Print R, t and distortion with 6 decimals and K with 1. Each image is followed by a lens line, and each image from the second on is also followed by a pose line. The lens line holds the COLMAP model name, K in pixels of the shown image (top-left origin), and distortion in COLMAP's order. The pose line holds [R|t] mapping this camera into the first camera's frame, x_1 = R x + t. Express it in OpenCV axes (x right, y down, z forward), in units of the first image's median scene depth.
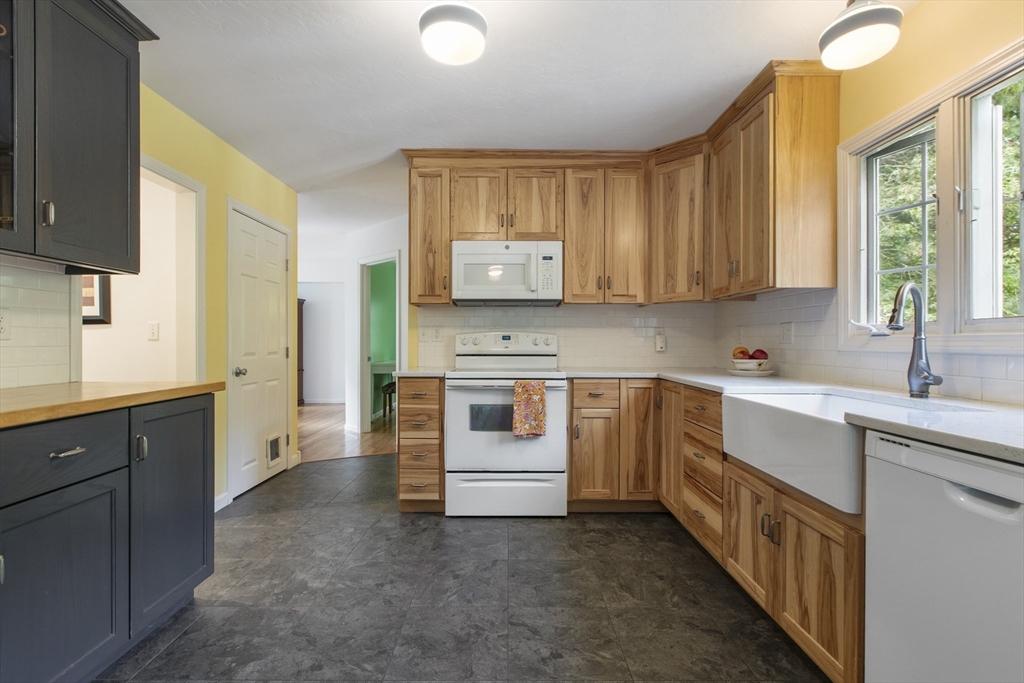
lens RADIAL K [[455.9, 0, 511.9], [0, 455.9, 341.3], [0, 0, 1]] dist [-0.003832, -0.000017]
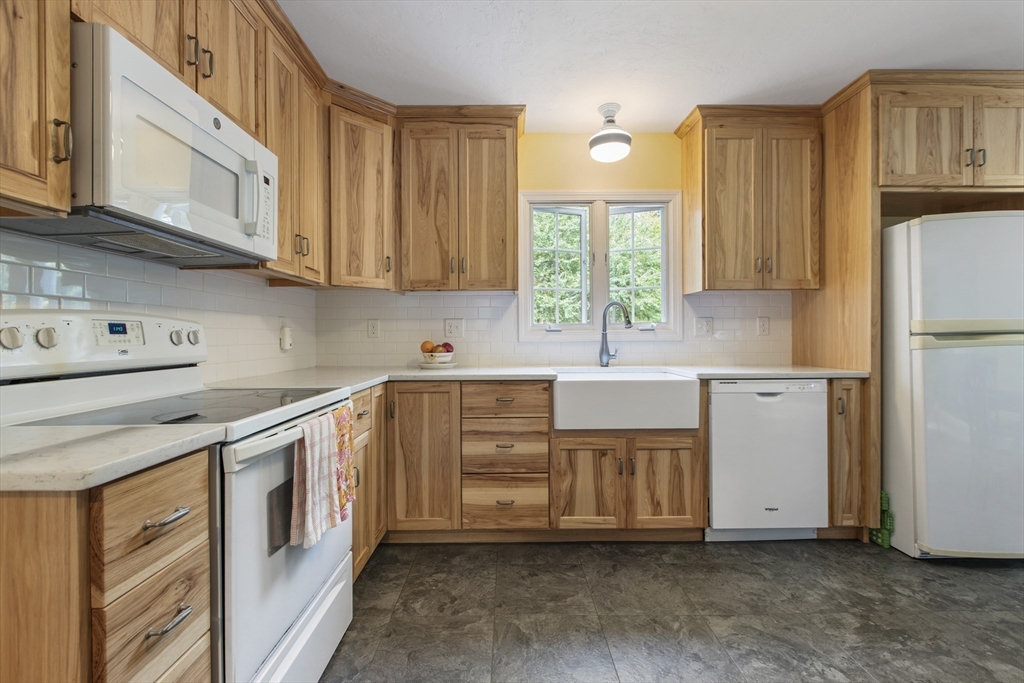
lens RADIAL K [[455.9, 0, 505.5], [0, 455.9, 337.0], [0, 0, 1]] dist [-0.003832, -0.000017]
pose [[0.006561, -0.005351, 0.999964, -0.505986], [0.003490, 0.999980, 0.005329, -0.001202], [-0.999972, 0.003455, 0.006579, 0.809676]]
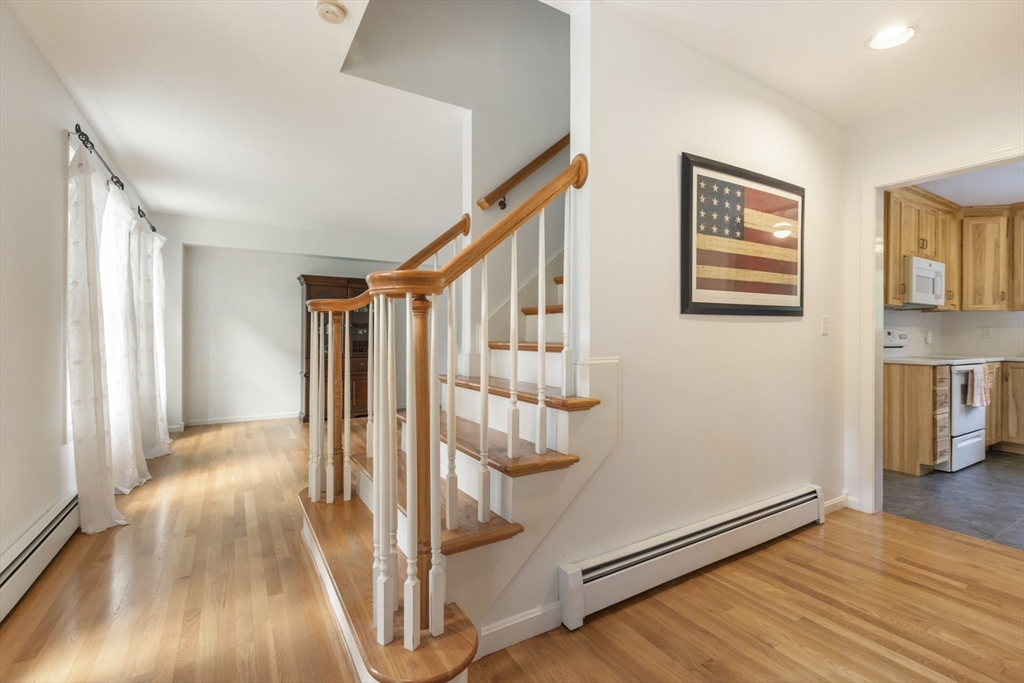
lens RADIAL K [[455.9, 0, 510.3], [0, 455.9, 335.3], [0, 0, 1]] dist [-0.003832, -0.000017]
pose [[0.861713, 0.002709, 0.507389, -1.935583], [-0.004839, 0.999984, 0.002879, -0.001872], [-0.507373, -0.004936, 0.861712, 0.545301]]
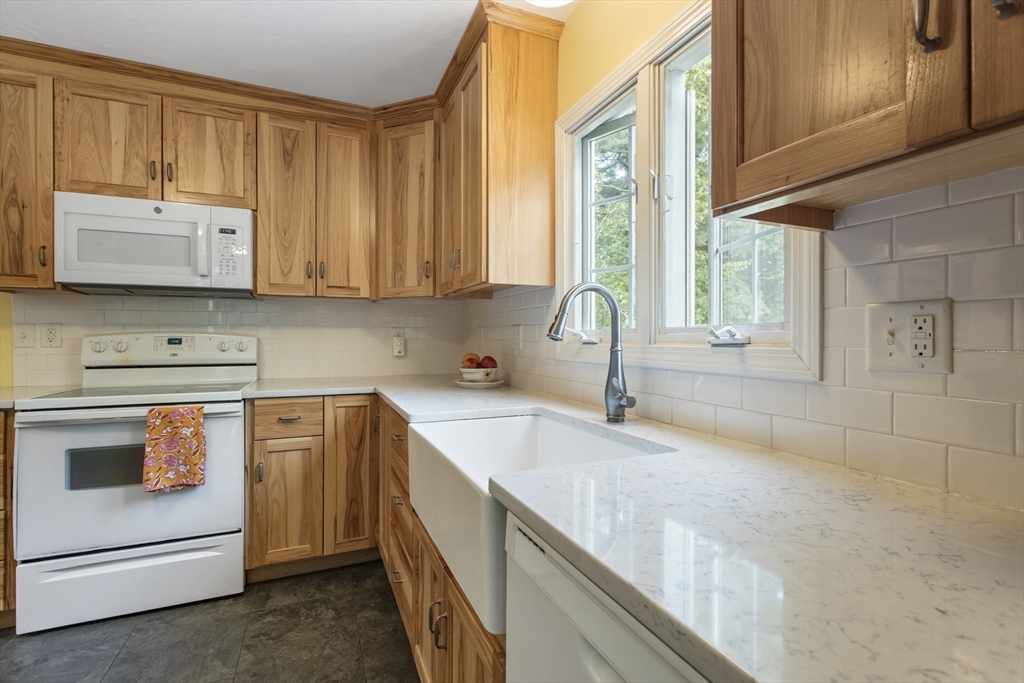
lens RADIAL K [[455.9, 0, 511.3], [0, 455.9, 338.3], [0, 0, 1]] dist [-0.003832, -0.000017]
pose [[0.920769, -0.002524, 0.390101, 0.237370], [0.000678, 0.999988, 0.004869, -0.018902], [-0.390109, -0.004218, 0.920759, 0.186350]]
